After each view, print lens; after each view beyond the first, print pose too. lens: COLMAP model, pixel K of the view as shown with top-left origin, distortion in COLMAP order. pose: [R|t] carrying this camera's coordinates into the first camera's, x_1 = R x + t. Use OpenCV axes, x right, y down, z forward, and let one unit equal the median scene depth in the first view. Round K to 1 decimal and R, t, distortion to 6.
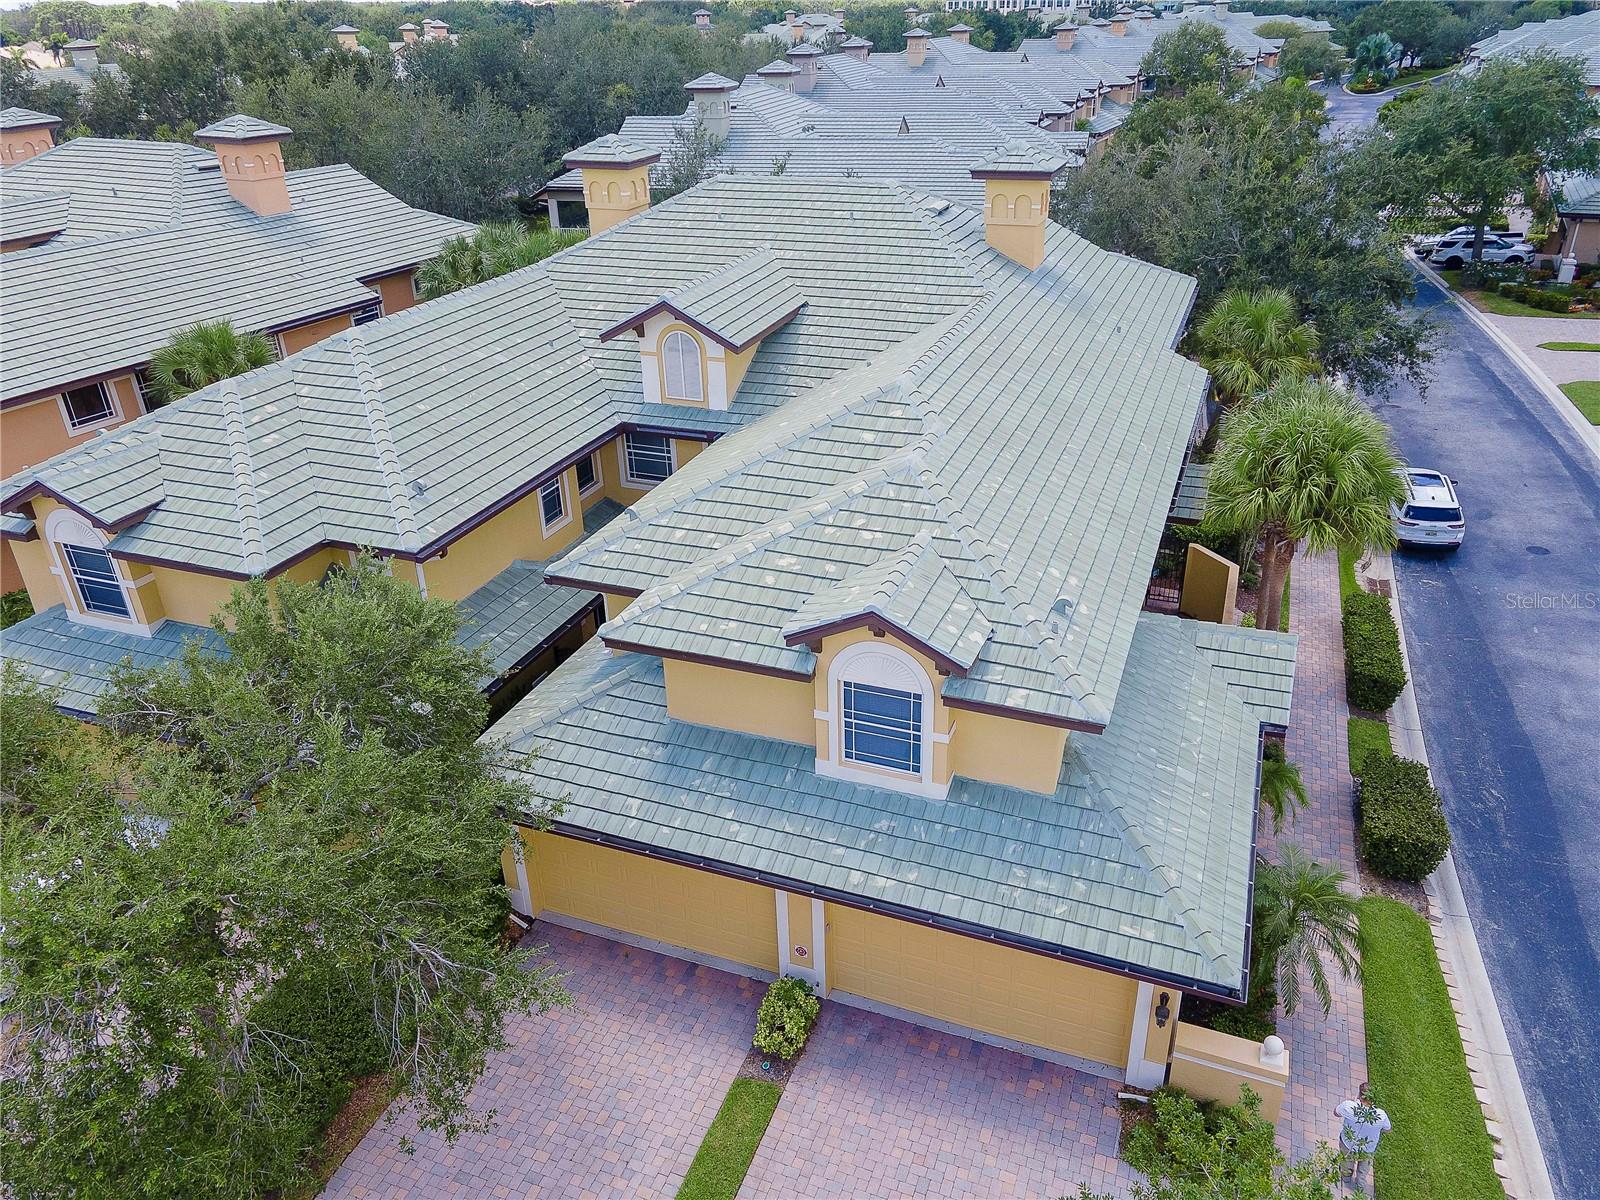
lens RADIAL K [[1154.6, 0, 800.0], [0, 1154.6, 600.0], [0, 0, 1]] dist [0.034313, 0.048525]
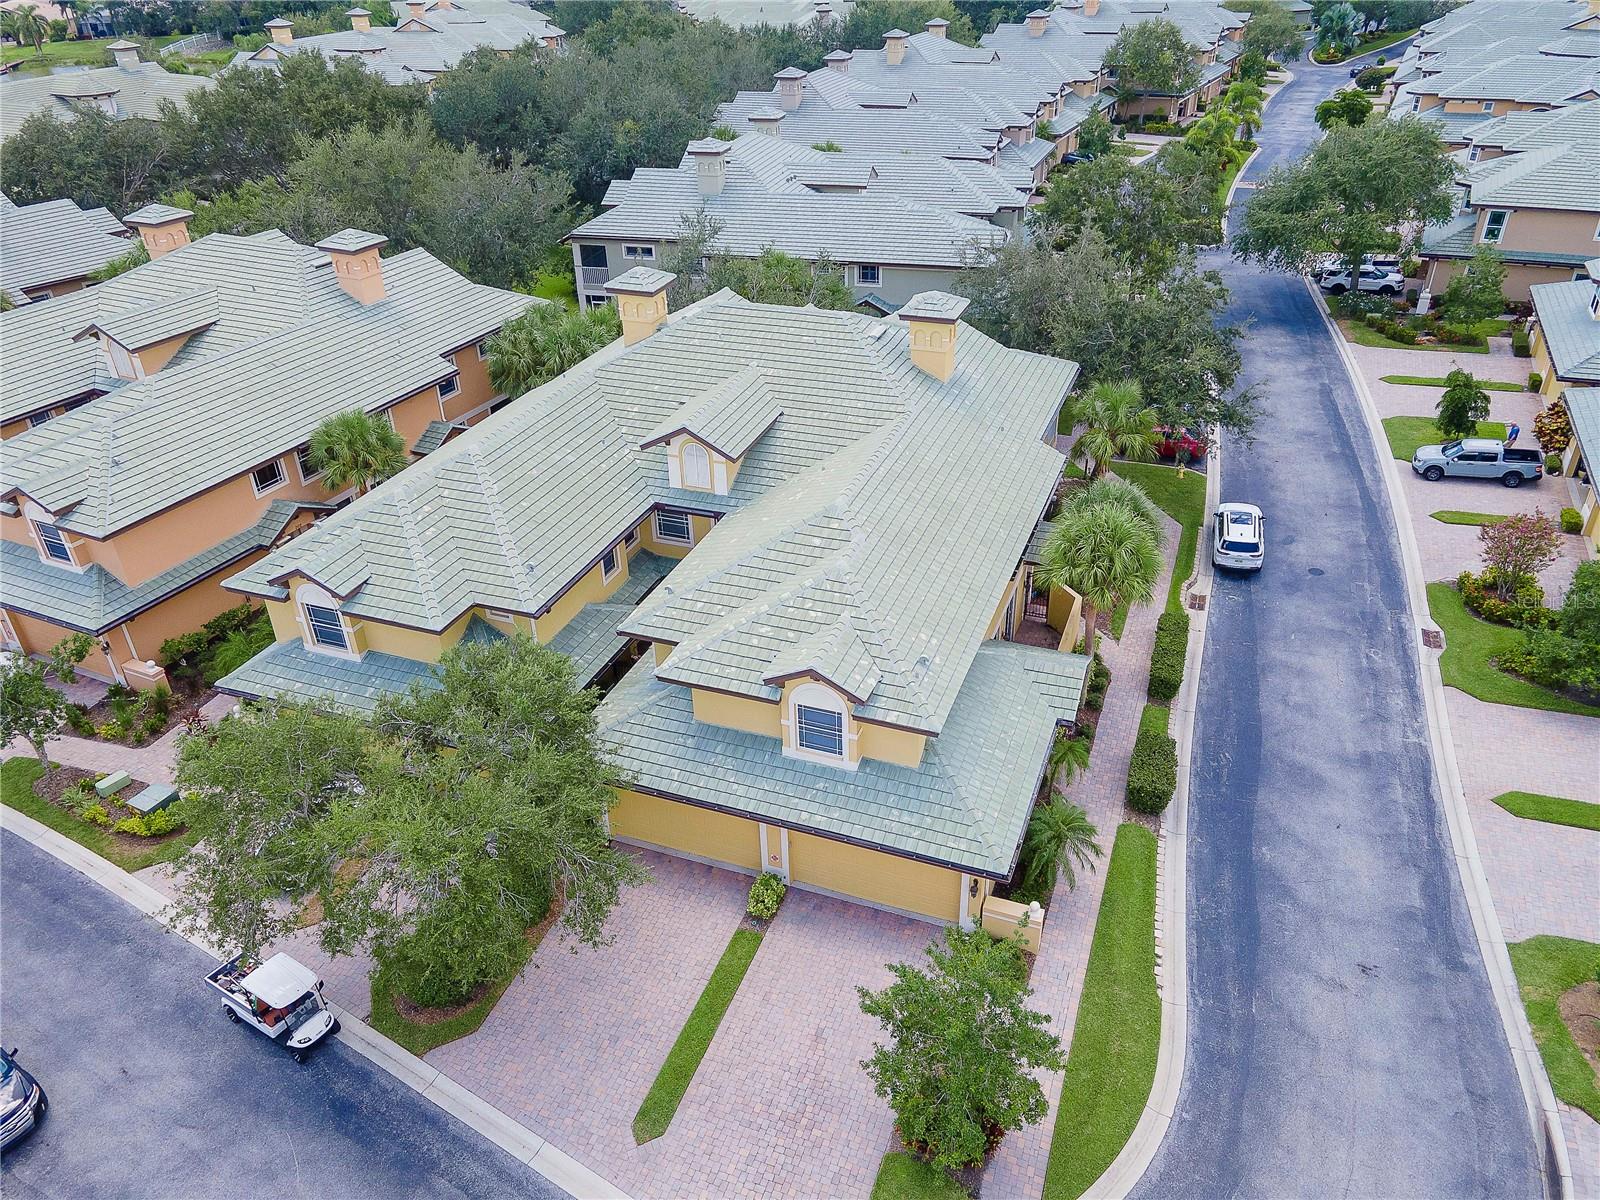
lens RADIAL K [[1101.5, 0, 793.5], [0, 1101.5, 600.6], [0, 0, 1]] dist [0.056672, 0.002459]
pose [[0.999993, -0.003636, 0.000168, 0.023674], [0.003621, 0.998461, 0.055344, -0.129865], [-0.000369, -0.055343, 0.998467, -0.474434]]
